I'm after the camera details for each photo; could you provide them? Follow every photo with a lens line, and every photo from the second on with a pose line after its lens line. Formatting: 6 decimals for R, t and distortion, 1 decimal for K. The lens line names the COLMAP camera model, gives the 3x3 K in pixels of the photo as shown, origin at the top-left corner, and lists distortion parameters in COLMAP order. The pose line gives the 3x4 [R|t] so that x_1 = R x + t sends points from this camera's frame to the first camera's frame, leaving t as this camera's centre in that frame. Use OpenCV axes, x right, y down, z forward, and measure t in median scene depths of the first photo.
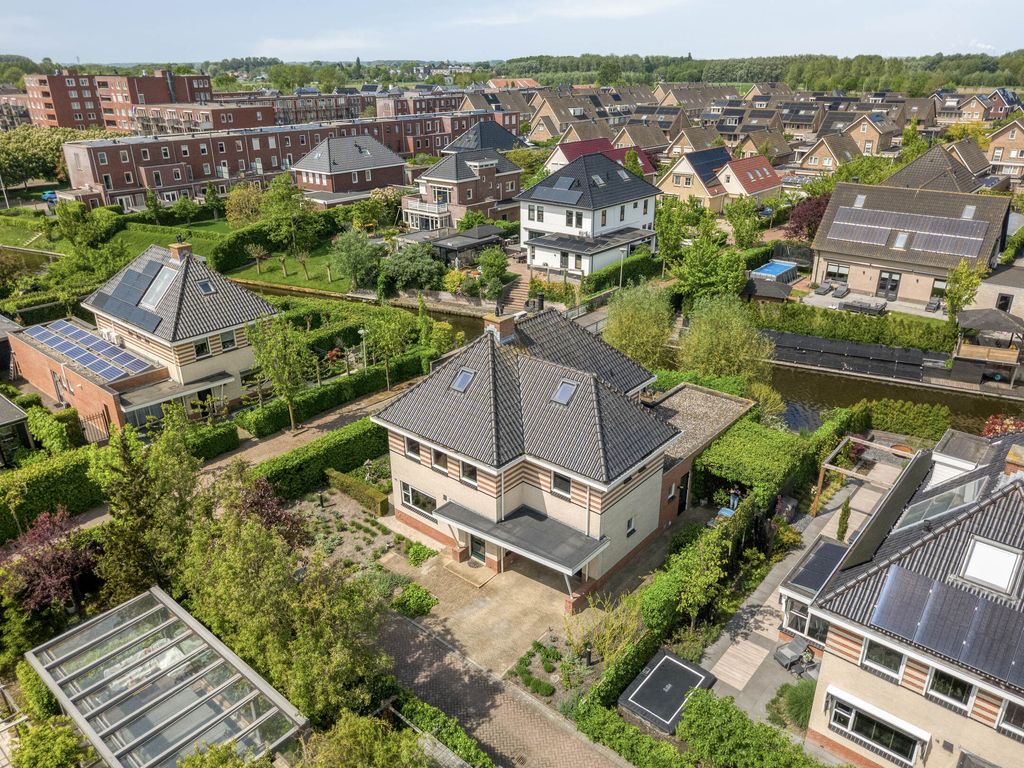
lens RADIAL K [[733.5, 0, 512.0], [0, 733.5, 384.0], [0, 0, 1]] dist [0.001544, 0.003938]
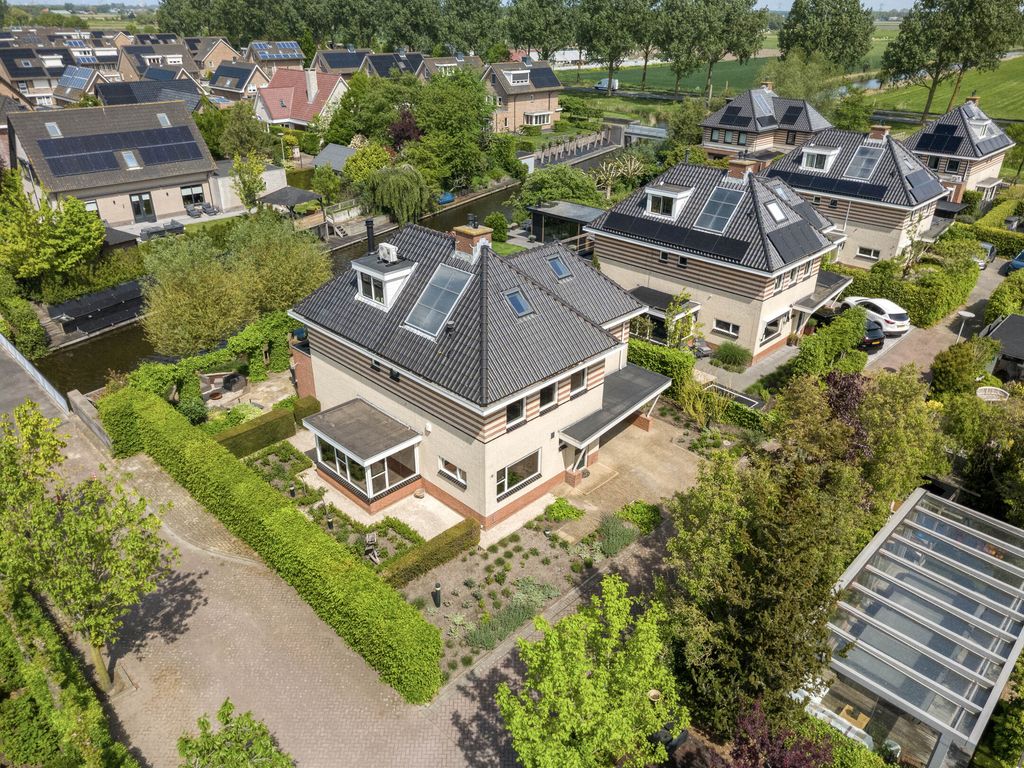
lens RADIAL K [[733.5, 0, 512.0], [0, 733.5, 384.0], [0, 0, 1]] dist [0.001544, 0.003938]
pose [[0.074322, -0.453102, 0.888355, -0.775467], [0.398030, 0.830264, 0.390173, -0.235320], [-0.914357, 0.324593, 0.242055, 0.745706]]
